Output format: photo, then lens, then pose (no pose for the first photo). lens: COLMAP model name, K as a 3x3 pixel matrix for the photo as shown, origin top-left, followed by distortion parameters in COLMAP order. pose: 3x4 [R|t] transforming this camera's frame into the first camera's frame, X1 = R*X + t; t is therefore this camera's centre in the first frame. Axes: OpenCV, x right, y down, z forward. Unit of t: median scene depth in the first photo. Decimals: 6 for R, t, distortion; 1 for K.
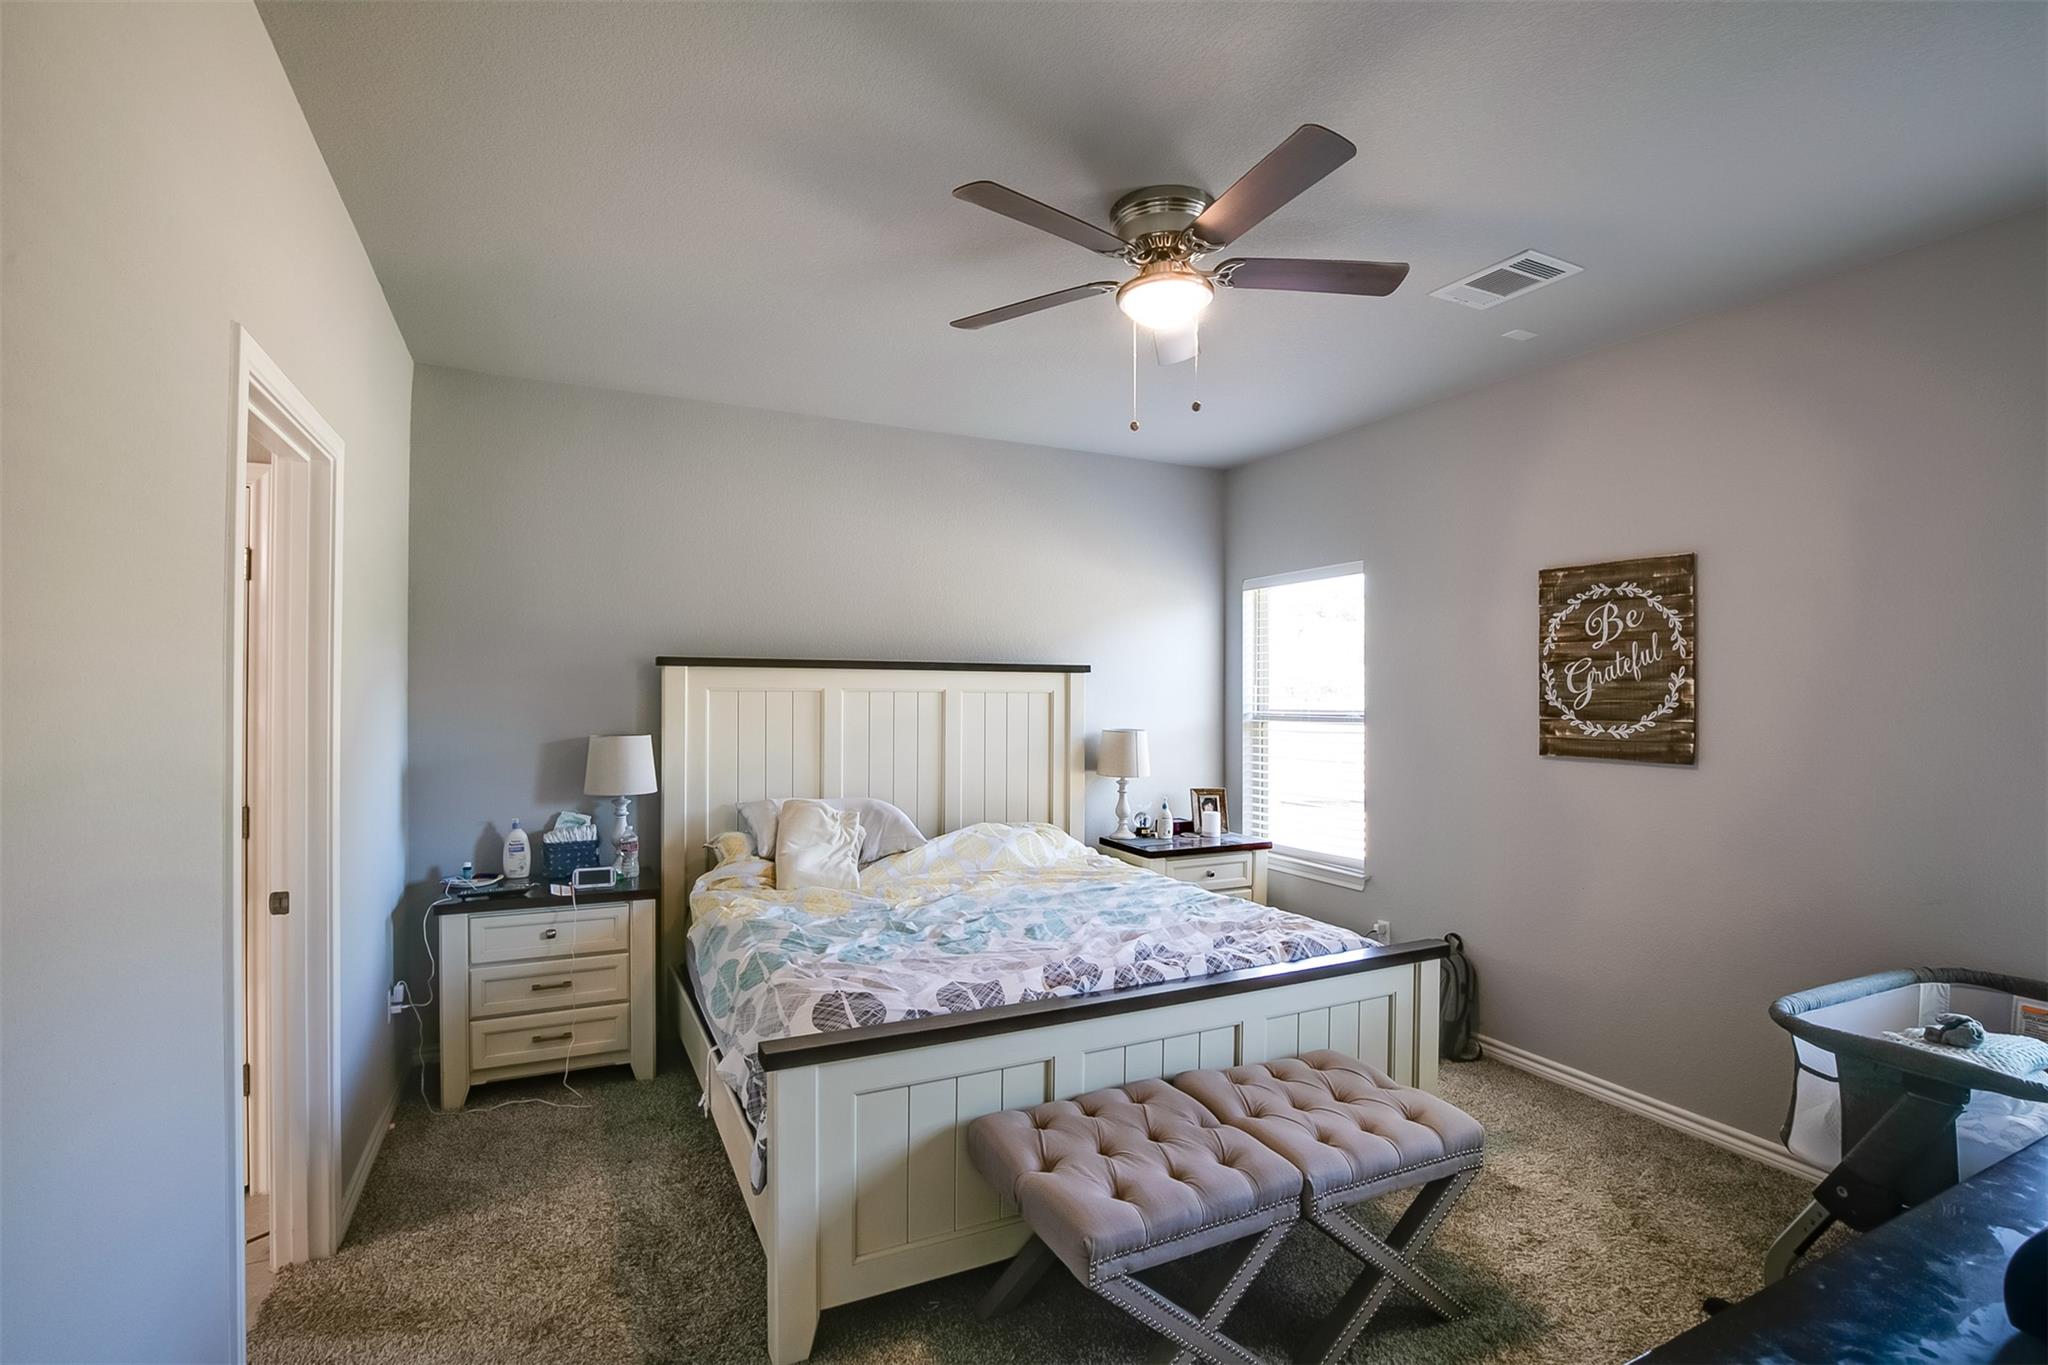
lens RADIAL K [[929.6, 0, 1023.7], [0, 929.6, 690.4], [0, 0, 1]] dist [-0.018714, -0.000169]
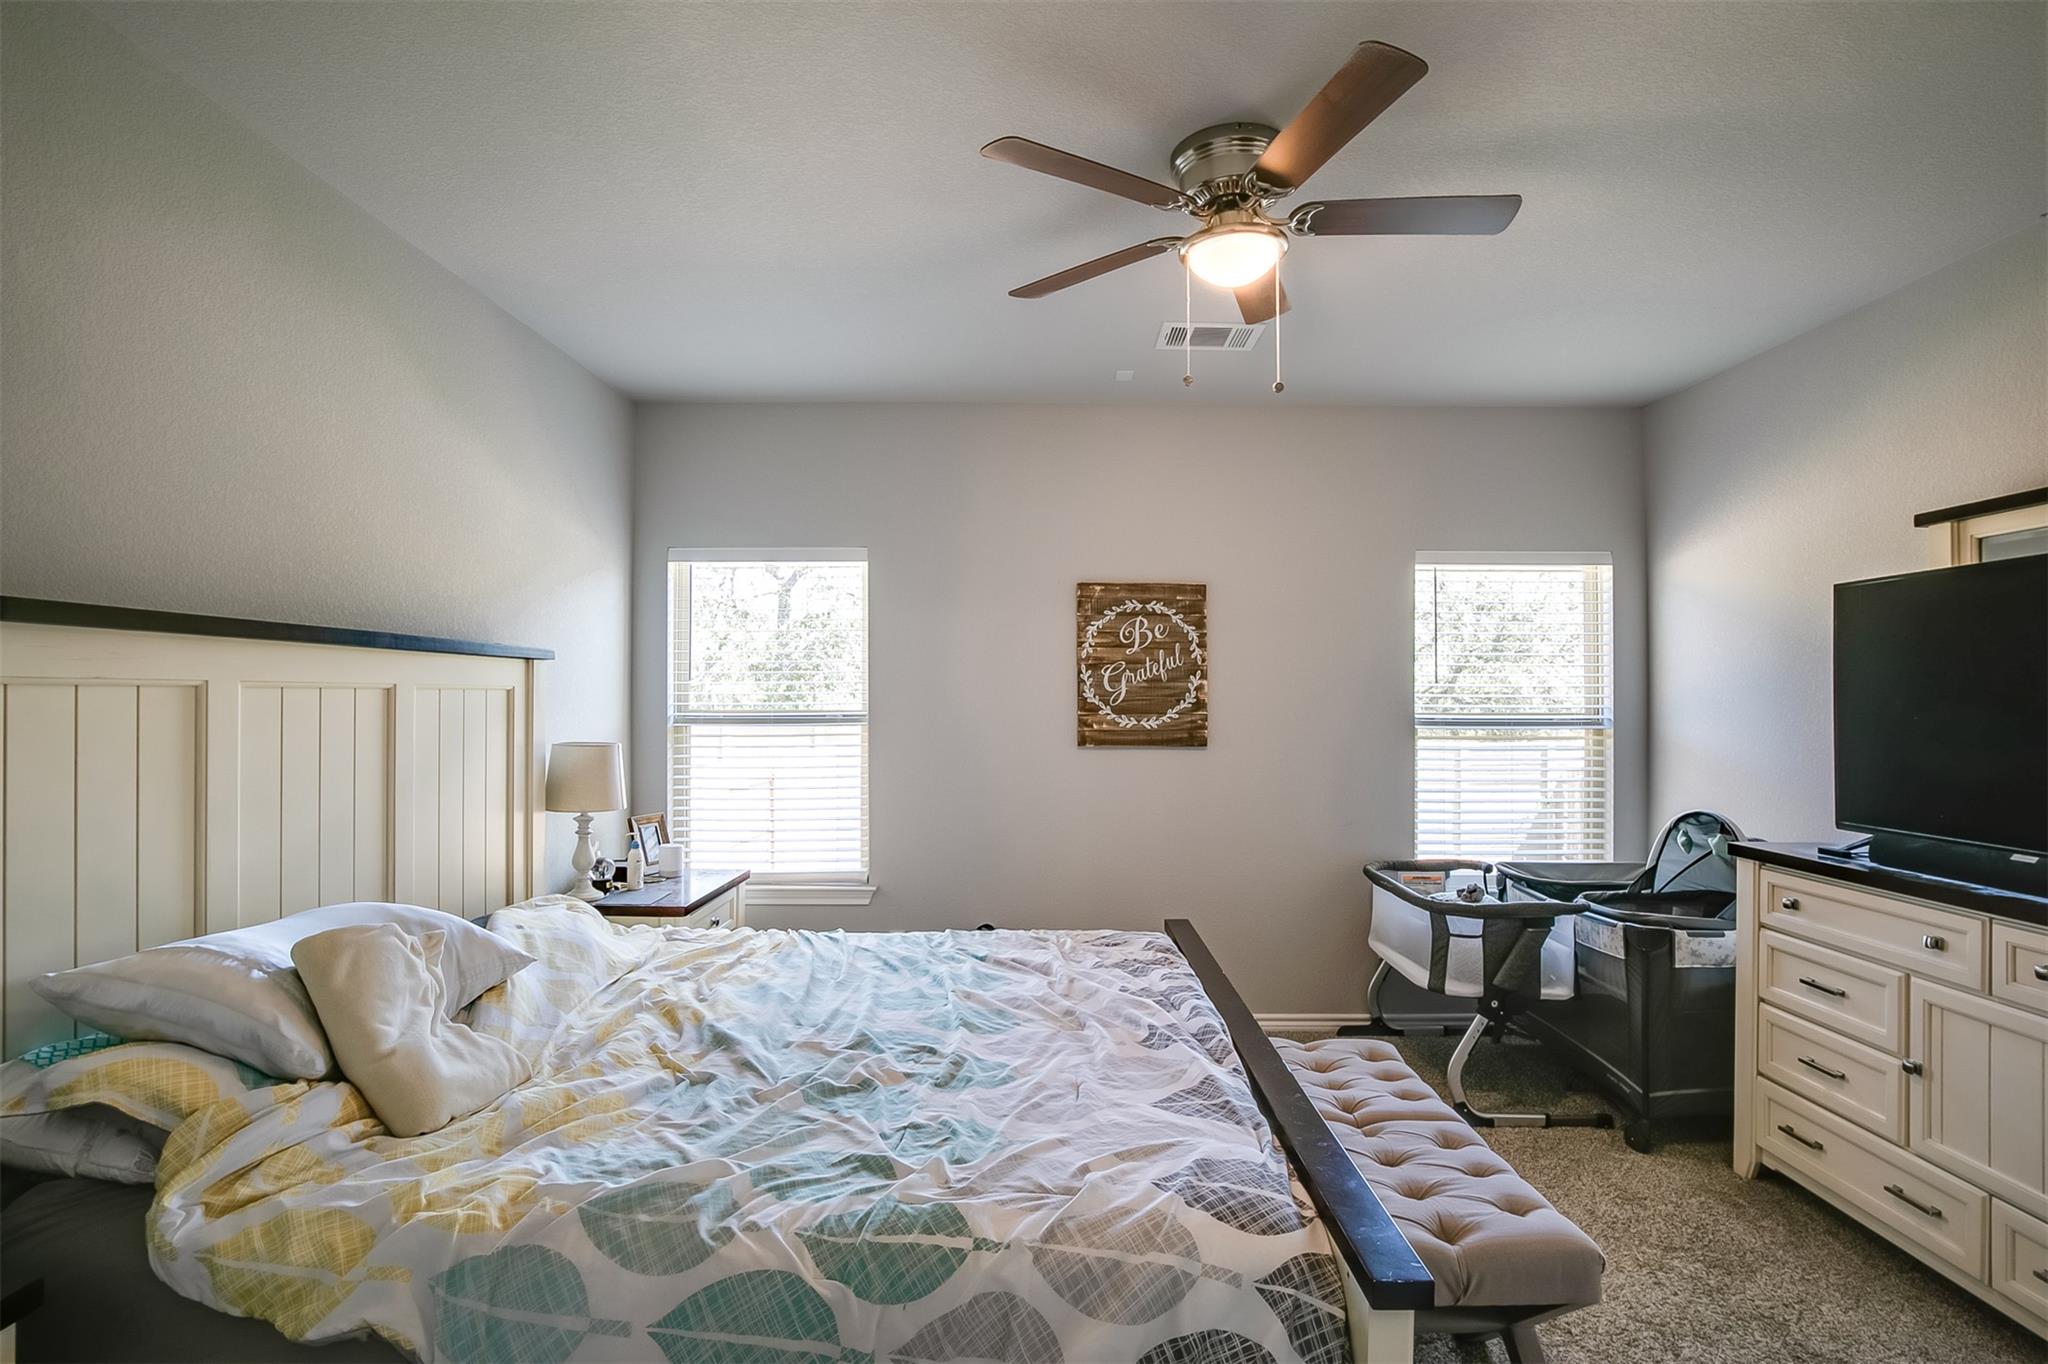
lens RADIAL K [[970.2, 0, 1023.8], [0, 970.2, 689.1], [0, 0, 1]] dist [-0.006626, -0.000360]
pose [[0.458934, 0.002376, 0.888467, -0.552690], [-0.003941, 0.999992, -0.000638, 0.001328], [-0.888462, -0.003209, 0.458940, 0.541949]]
